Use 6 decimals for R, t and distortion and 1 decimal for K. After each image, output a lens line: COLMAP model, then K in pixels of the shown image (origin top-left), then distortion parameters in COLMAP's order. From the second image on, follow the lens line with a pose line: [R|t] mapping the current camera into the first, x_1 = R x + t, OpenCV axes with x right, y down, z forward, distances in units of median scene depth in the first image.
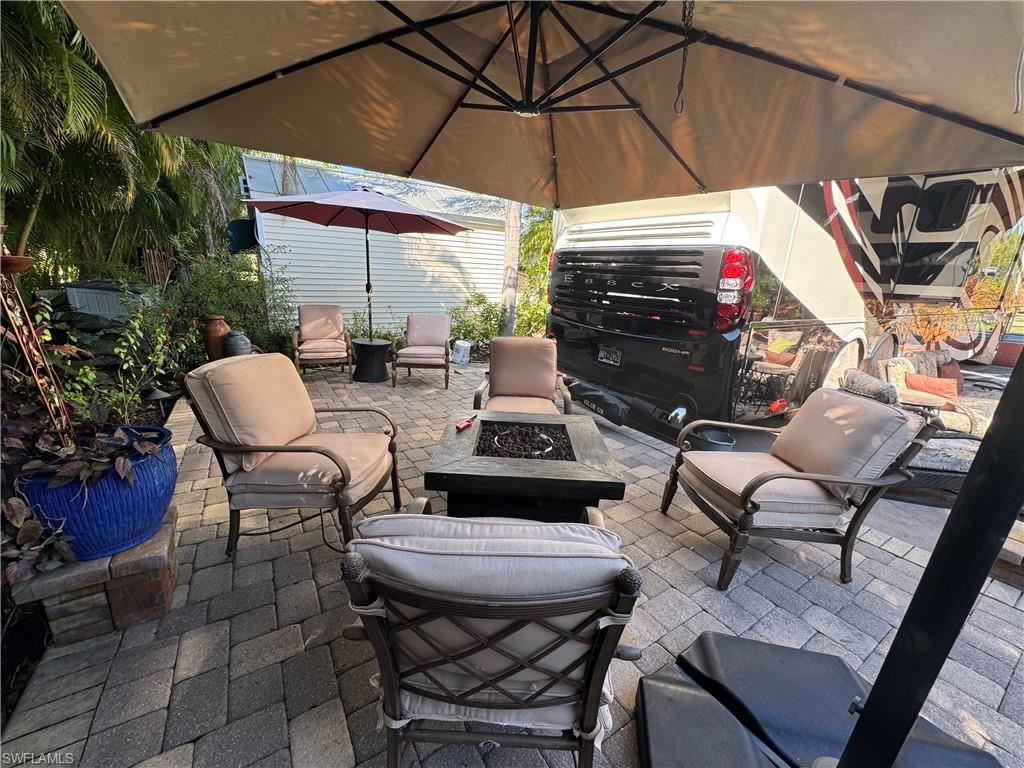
lens RADIAL K [[409.1, 0, 509.4], [0, 409.1, 384.2], [0, 0, 1]] dist [-0.003206, 0.000550]
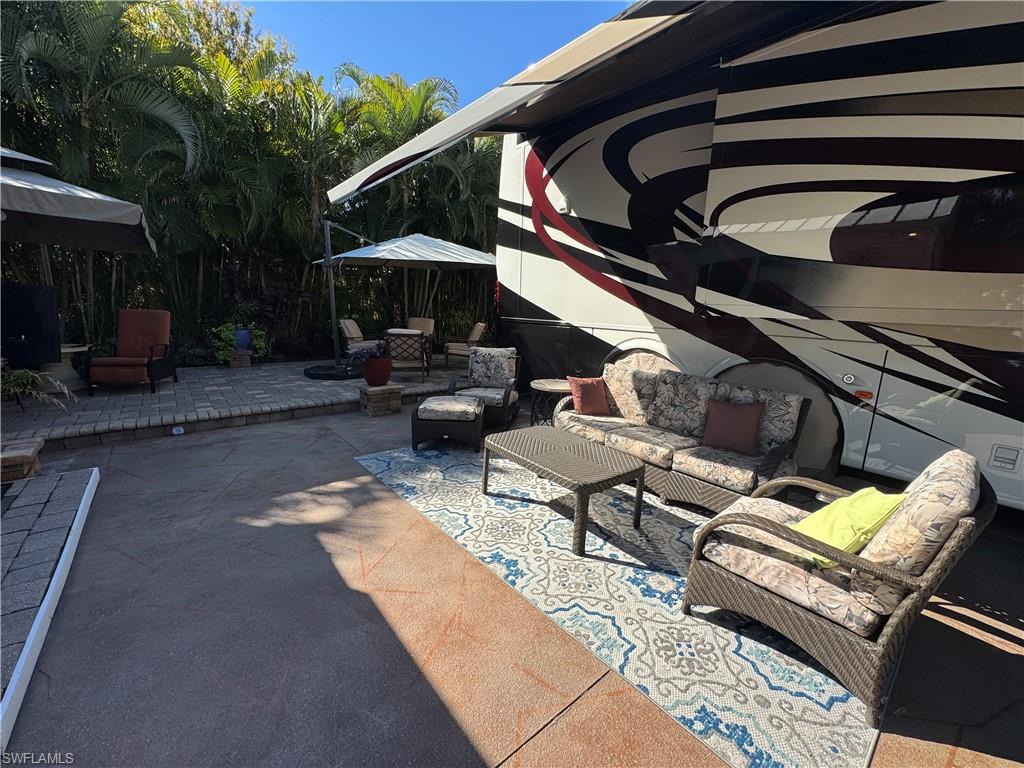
lens RADIAL K [[408.2, 0, 509.6], [0, 408.2, 384.4], [0, 0, 1]] dist [-0.003442, -0.000122]
pose [[0.141317, 0.151876, -0.978245, 1.567436], [-0.276023, 0.955019, 0.108396, -0.047273], [0.950705, 0.254700, 0.176882, 0.511363]]
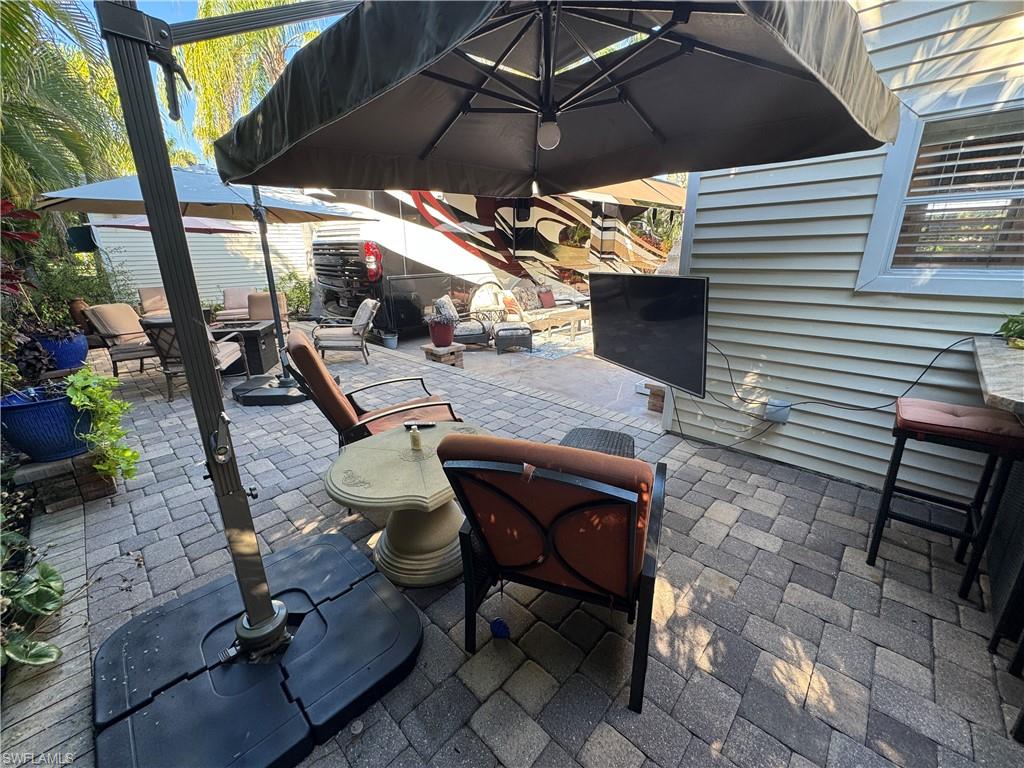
lens RADIAL K [[409.1, 0, 509.4], [0, 409.1, 384.2], [0, 0, 1]] dist [-0.003206, 0.000550]
pose [[0.968856, -0.128635, 0.211590, 0.441702], [0.115050, 0.990497, 0.075361, 0.197404], [-0.219274, -0.048671, 0.974449, -0.772697]]
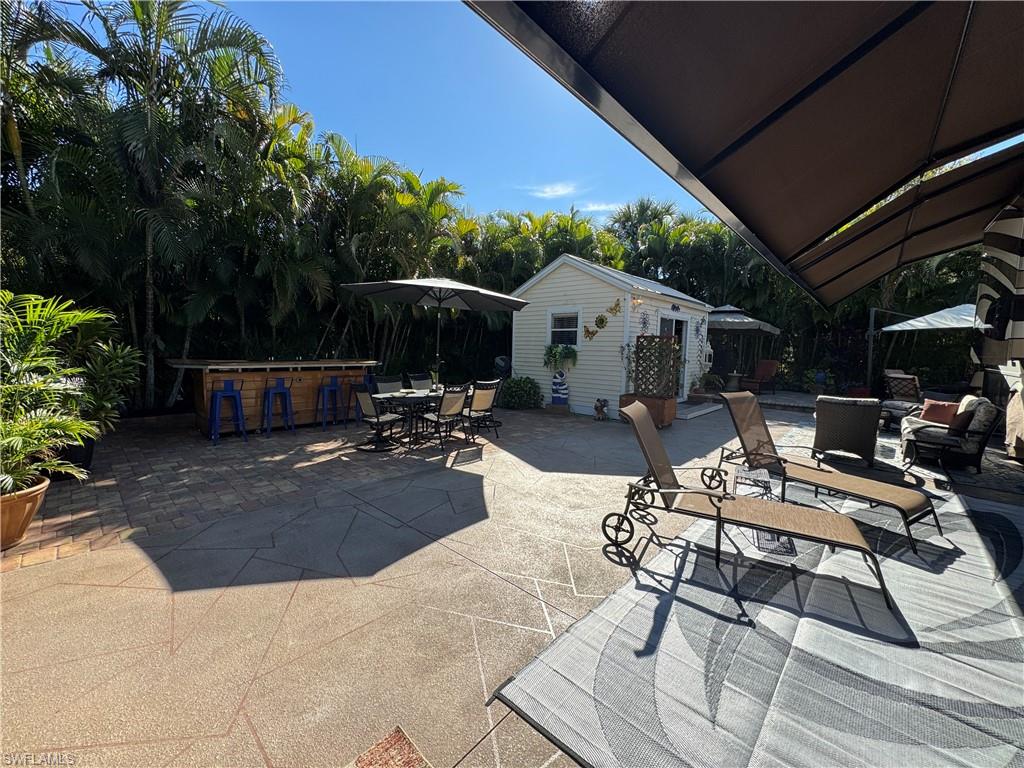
lens RADIAL K [[409.1, 0, 509.4], [0, 409.1, 384.2], [0, 0, 1]] dist [-0.003206, 0.000550]
pose [[-0.960592, -0.033967, -0.275880, 2.476219], [-0.126281, 0.937496, 0.324275, -0.309827], [0.247621, 0.346335, -0.904840, 1.592375]]
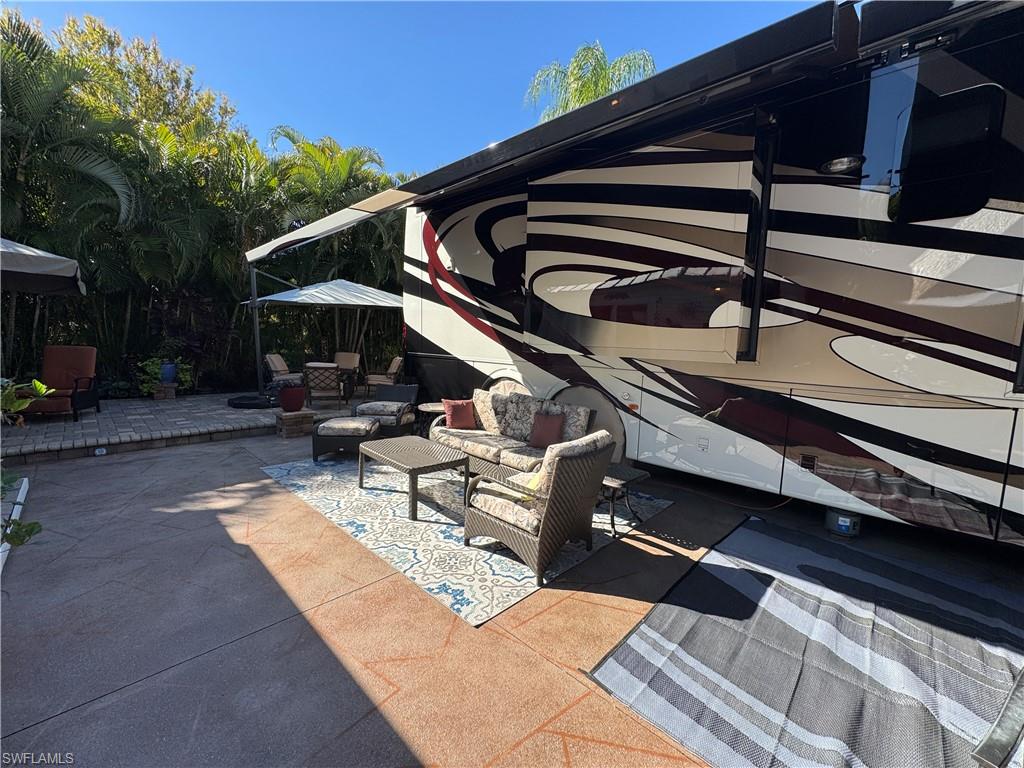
lens RADIAL K [[409.1, 0, 509.4], [0, 409.1, 384.2], [0, 0, 1]] dist [-0.003206, 0.000550]
pose [[0.252218, 0.069955, -0.965138, 1.814252], [-0.268018, 0.963414, -0.000211, -0.086245], [0.929813, 0.258728, 0.261740, 0.632742]]
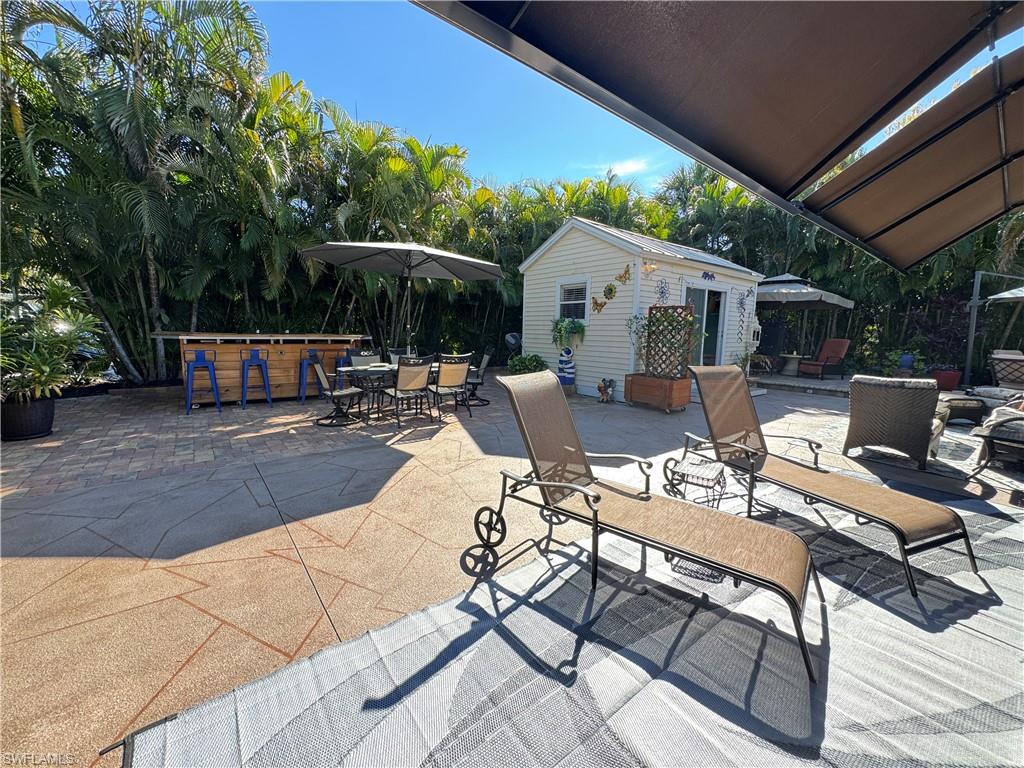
lens RADIAL K [[409.1, 0, 509.4], [0, 409.1, 384.2], [0, 0, 1]] dist [-0.003206, 0.000550]
pose [[-0.992145, -0.042633, -0.117604, 2.190900], [-0.084276, 0.922561, 0.376536, -0.273450], [0.092444, 0.383490, -0.918907, 1.541131]]
